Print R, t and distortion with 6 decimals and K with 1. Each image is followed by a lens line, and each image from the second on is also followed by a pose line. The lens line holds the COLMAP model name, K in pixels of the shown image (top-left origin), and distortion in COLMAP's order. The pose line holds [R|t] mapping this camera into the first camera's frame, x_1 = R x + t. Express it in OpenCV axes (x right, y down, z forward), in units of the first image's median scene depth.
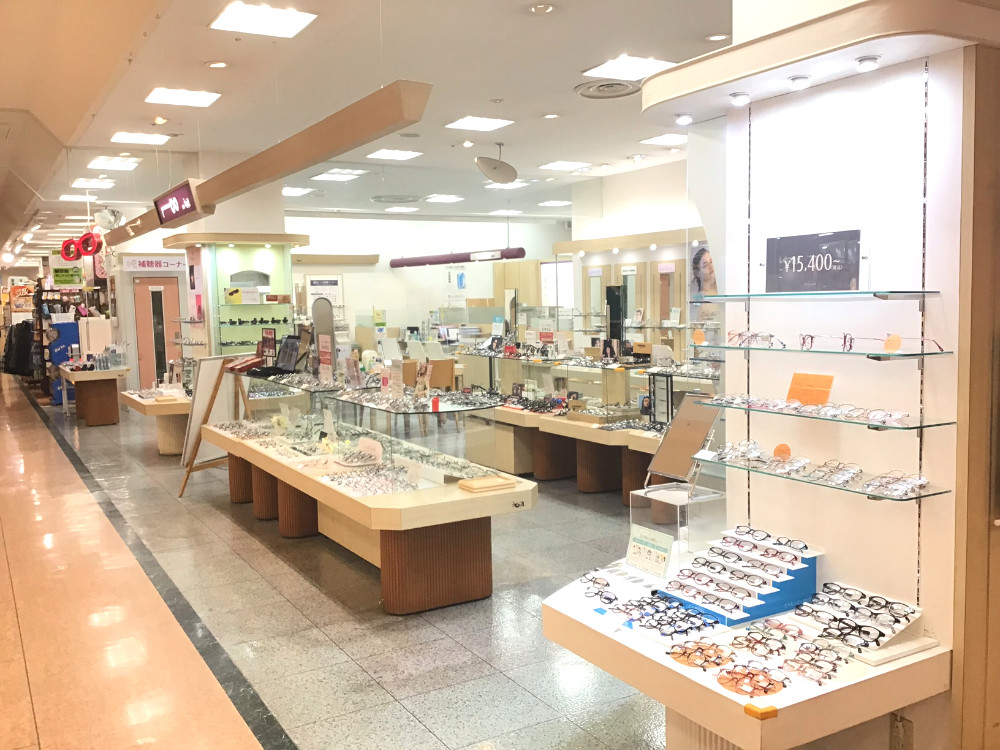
lens RADIAL K [[911.4, 0, 500.0], [0, 911.4, 375.0], [0, 0, 1]] dist [0.078857, -0.155892]
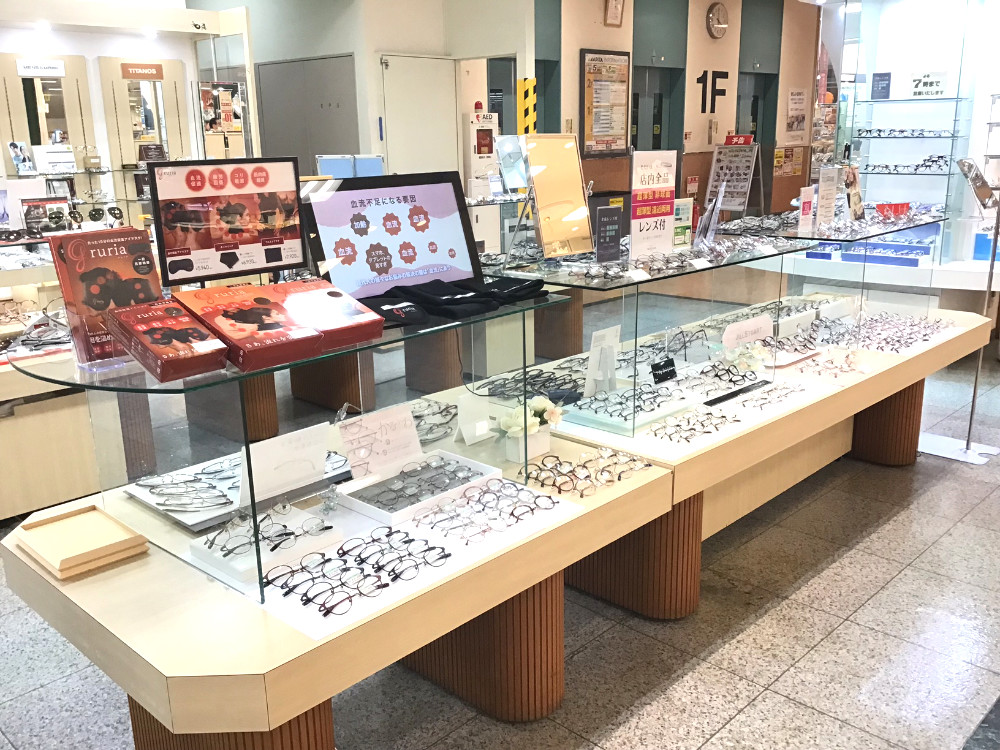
lens RADIAL K [[911.4, 0, 500.0], [0, 911.4, 375.0], [0, 0, 1]] dist [0.078857, -0.155892]
pose [[-0.271737, -0.225713, 0.935528, -0.759299], [0.104718, 0.959400, 0.261889, -0.081719], [-0.956657, 0.169131, -0.237068, 1.466825]]
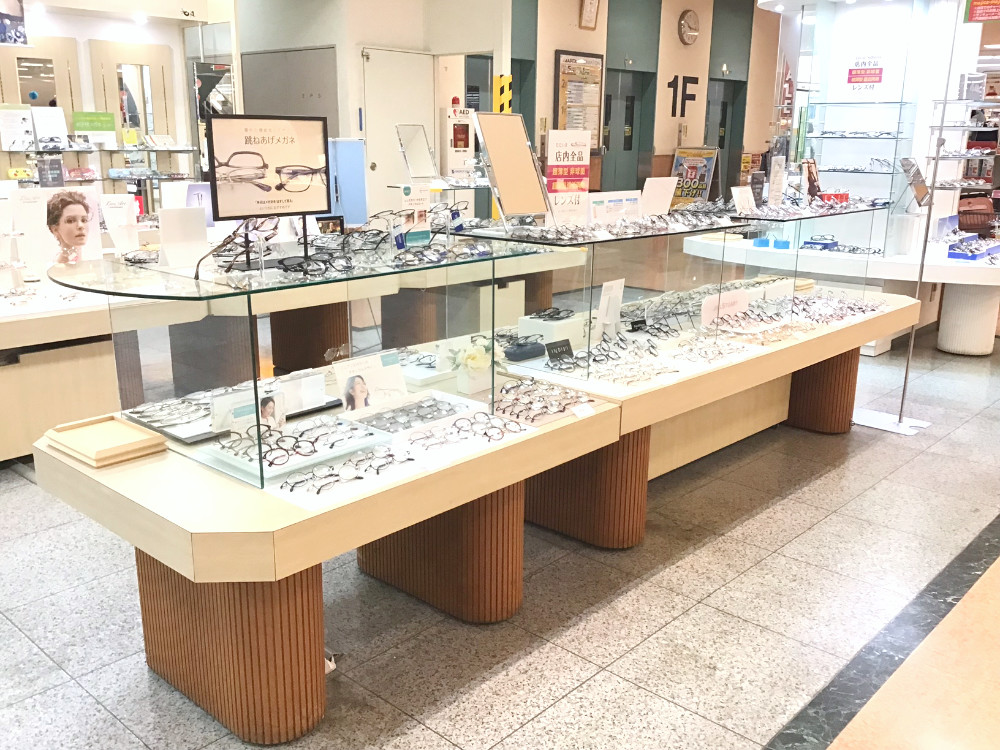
lens RADIAL K [[911.4, 0, 500.0], [0, 911.4, 375.0], [0, 0, 1]] dist [0.078857, -0.155892]
pose [[-0.296579, -0.229106, 0.927120, -0.826561], [0.076453, 0.961986, 0.262179, -0.066645], [-0.951943, 0.148638, -0.267789, 1.487324]]
